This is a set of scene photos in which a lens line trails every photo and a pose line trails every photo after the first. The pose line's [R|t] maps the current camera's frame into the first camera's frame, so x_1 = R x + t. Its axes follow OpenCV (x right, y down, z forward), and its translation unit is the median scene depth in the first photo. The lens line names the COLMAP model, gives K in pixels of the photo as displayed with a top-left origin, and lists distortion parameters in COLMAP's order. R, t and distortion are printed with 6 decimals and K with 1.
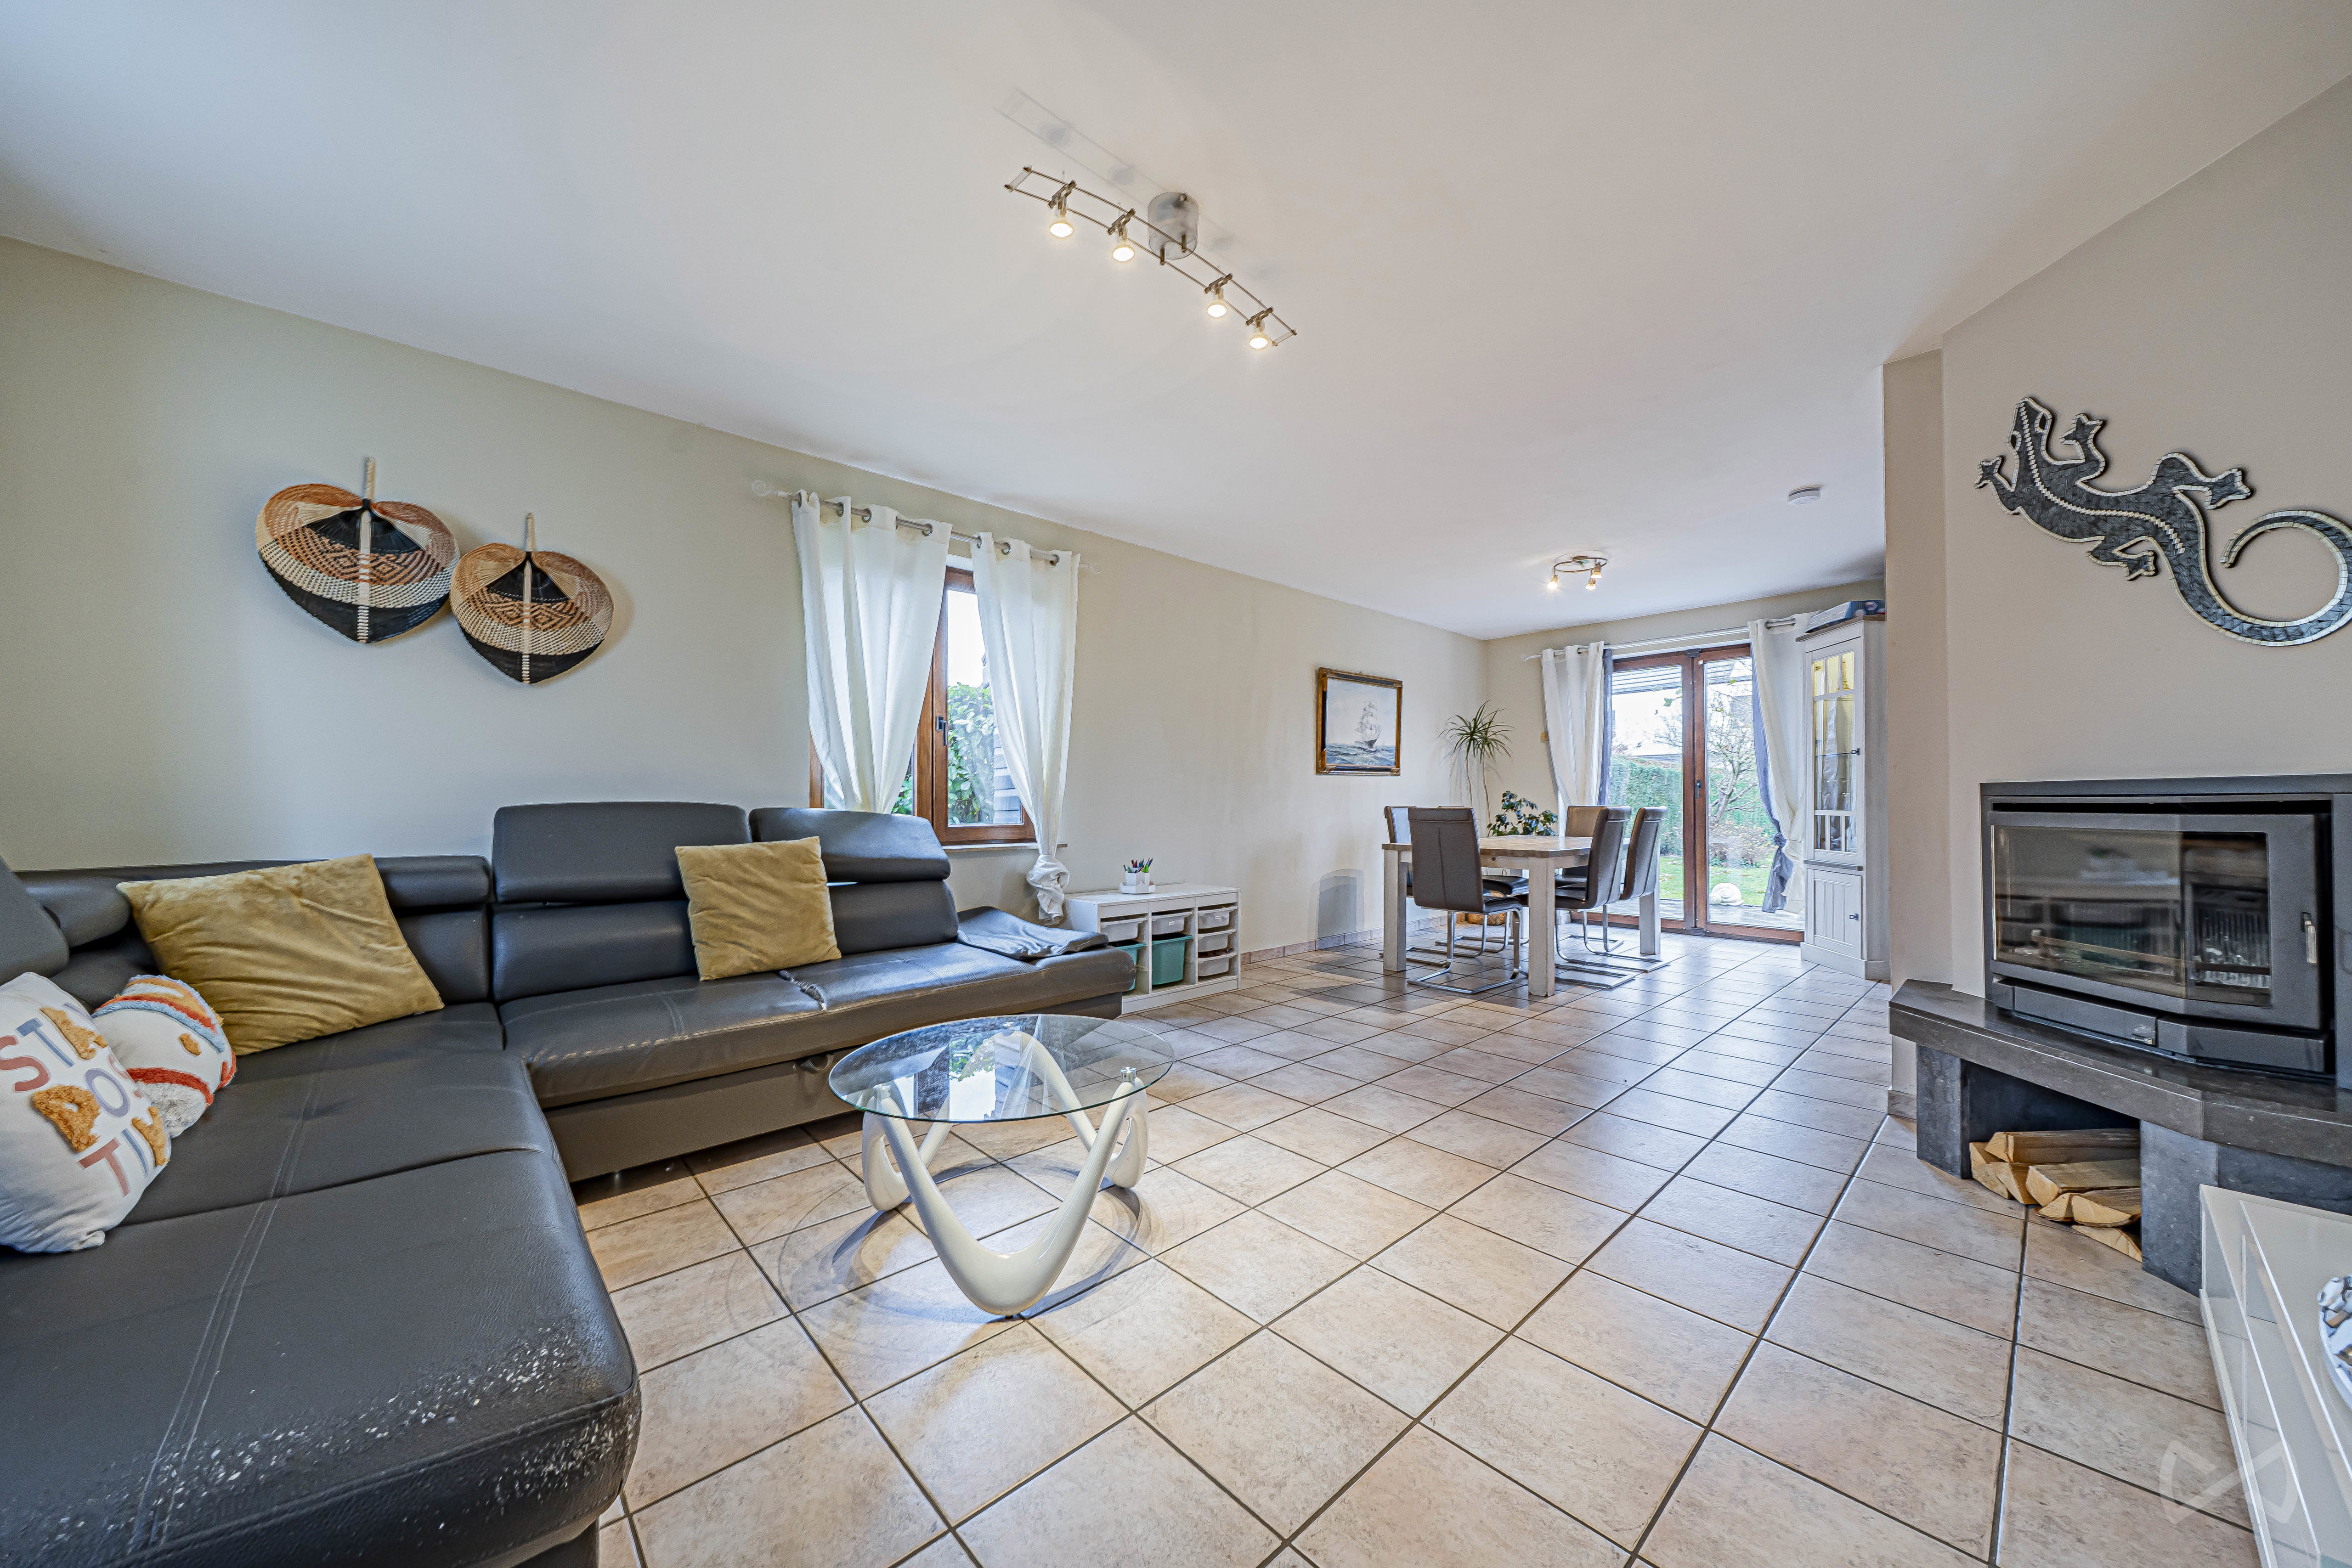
lens RADIAL K [[829.4, 0, 1155.2], [0, 829.4, 803.9], [0, 0, 1]] dist [-0.007305, -0.000003]
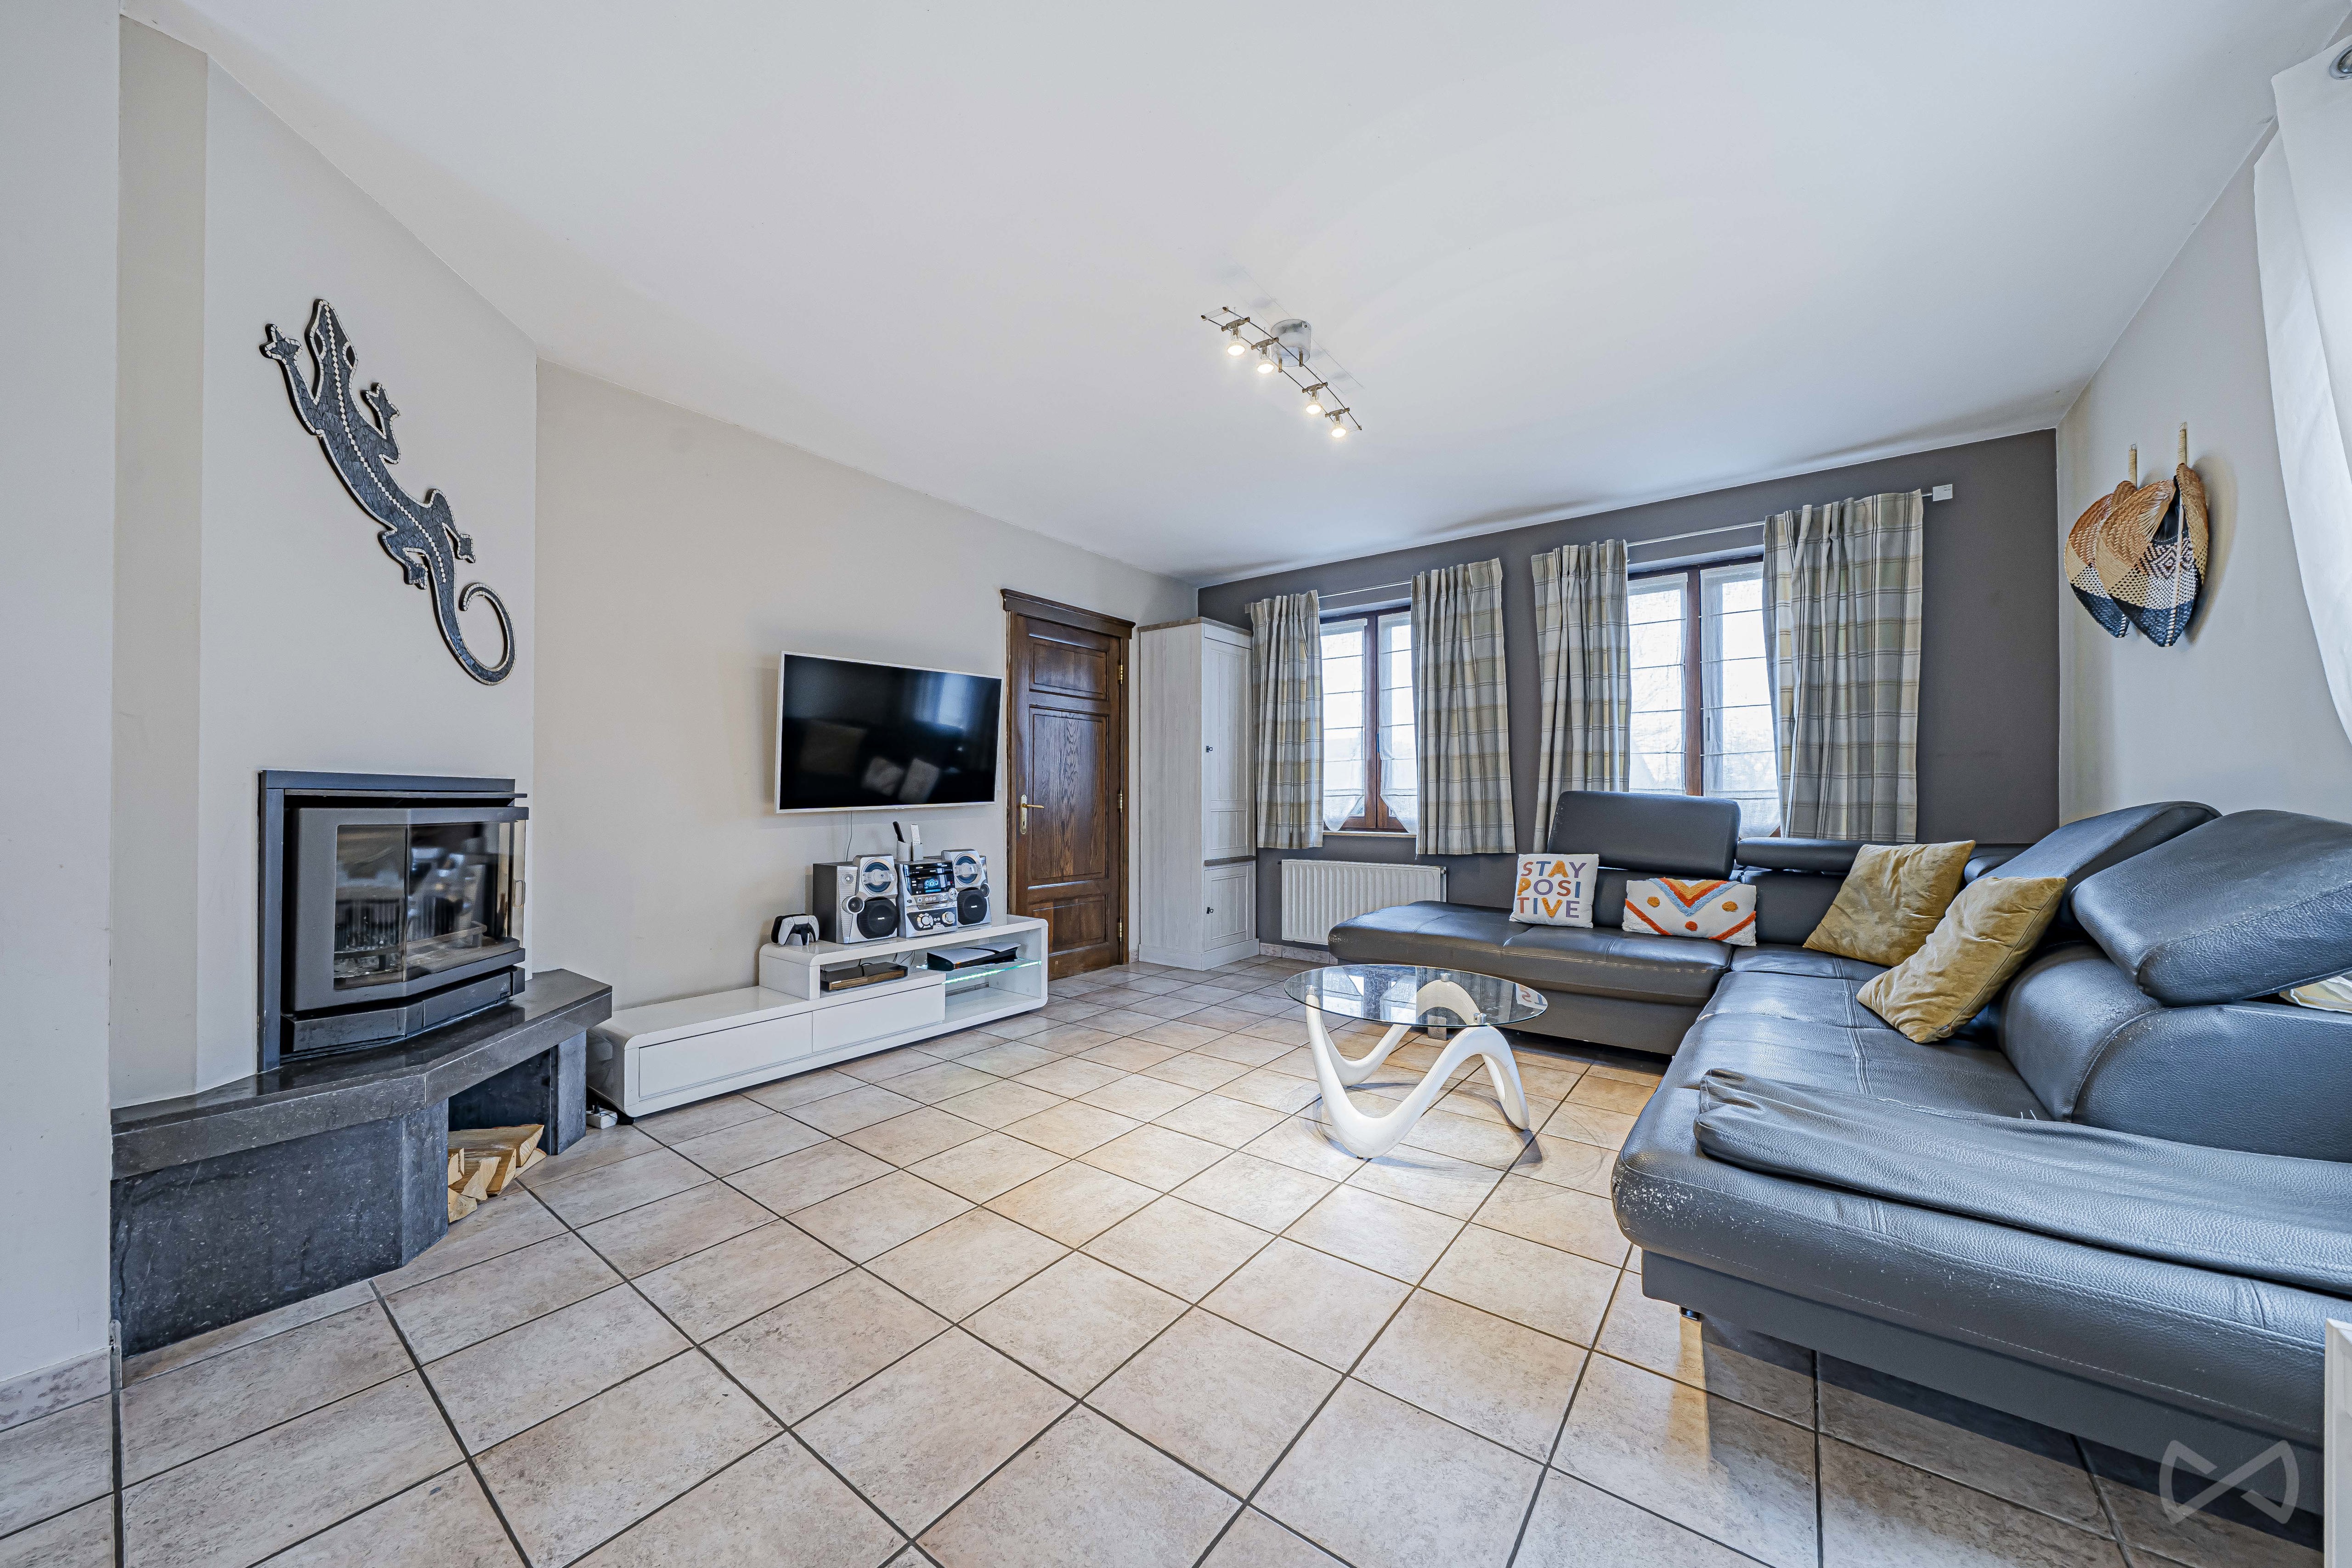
lens RADIAL K [[829.5, 0, 1155.2], [0, 829.5, 803.9], [0, 0, 1]] dist [-0.007305, -0.000003]
pose [[-0.984444, 0.003642, -0.175659, 0.413177], [0.002045, 0.999955, 0.009270, -0.001601], [0.175685, 0.008767, -0.984407, 2.034439]]
